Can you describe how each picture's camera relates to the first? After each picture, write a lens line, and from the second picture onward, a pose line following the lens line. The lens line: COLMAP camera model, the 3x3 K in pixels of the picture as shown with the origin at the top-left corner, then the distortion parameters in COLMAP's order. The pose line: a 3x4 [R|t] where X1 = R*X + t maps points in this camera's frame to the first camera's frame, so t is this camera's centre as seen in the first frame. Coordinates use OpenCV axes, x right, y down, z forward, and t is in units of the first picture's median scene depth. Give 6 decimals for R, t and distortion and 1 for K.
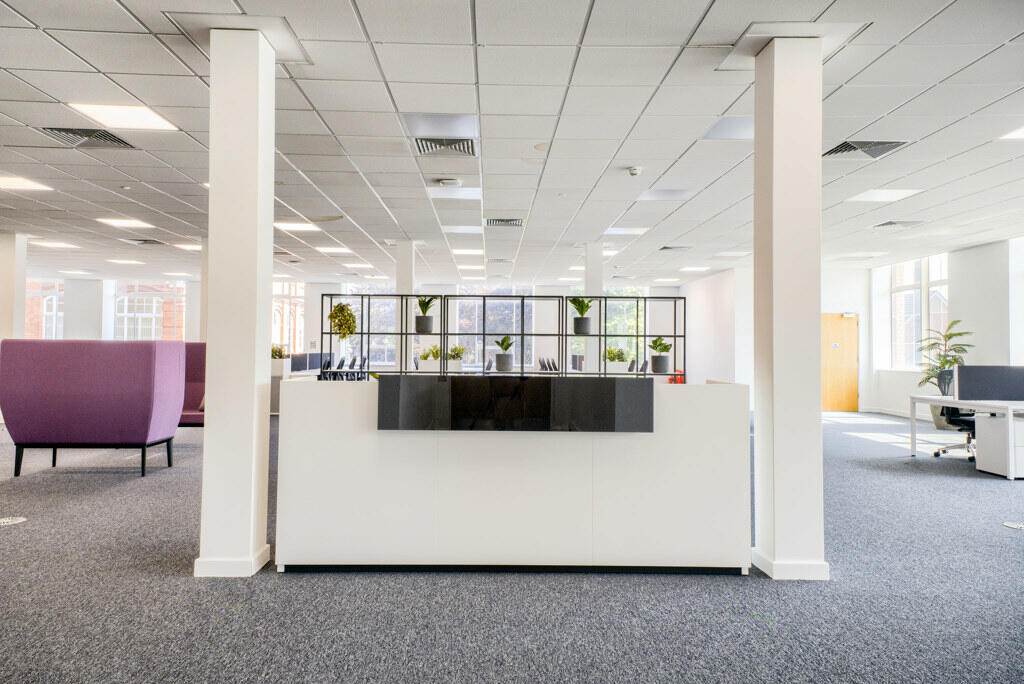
lens RADIAL K [[738.8, 0, 511.7], [0, 738.8, 339.8], [0, 0, 1]] dist [0.024114, 0.005483]
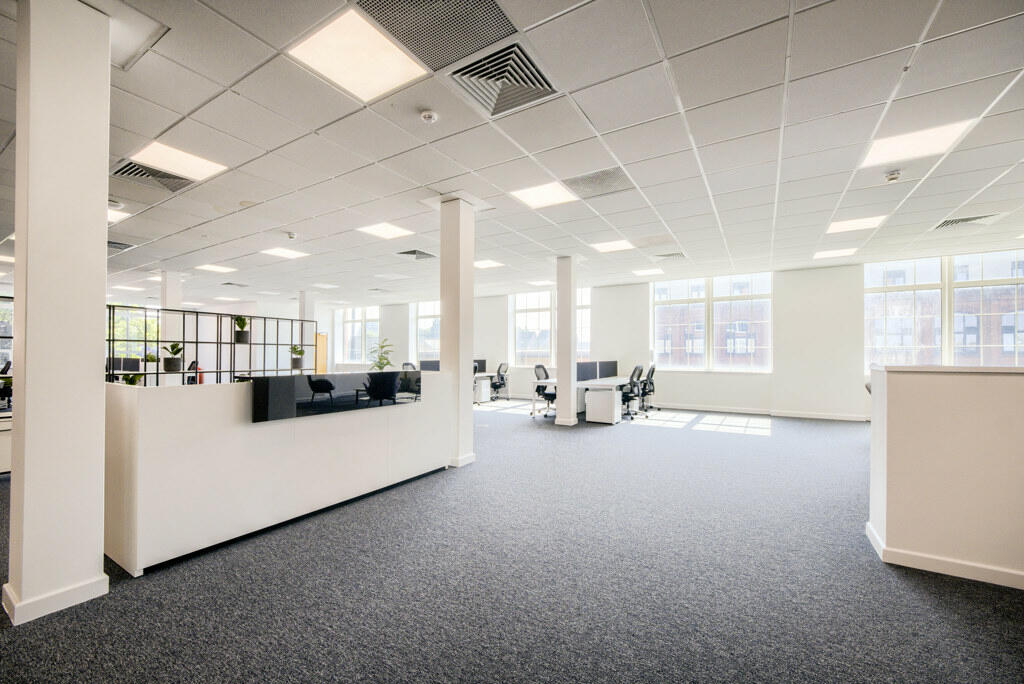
lens RADIAL K [[406.9, 0, 508.8], [0, 406.9, 364.9], [0, 0, 1]] dist [-0.011844, -0.000464]
pose [[0.527687, -0.022480, 0.849142, -0.505005], [-0.016681, 0.999183, 0.036819, -0.004295], [-0.849275, -0.033593, 0.526880, 0.293372]]
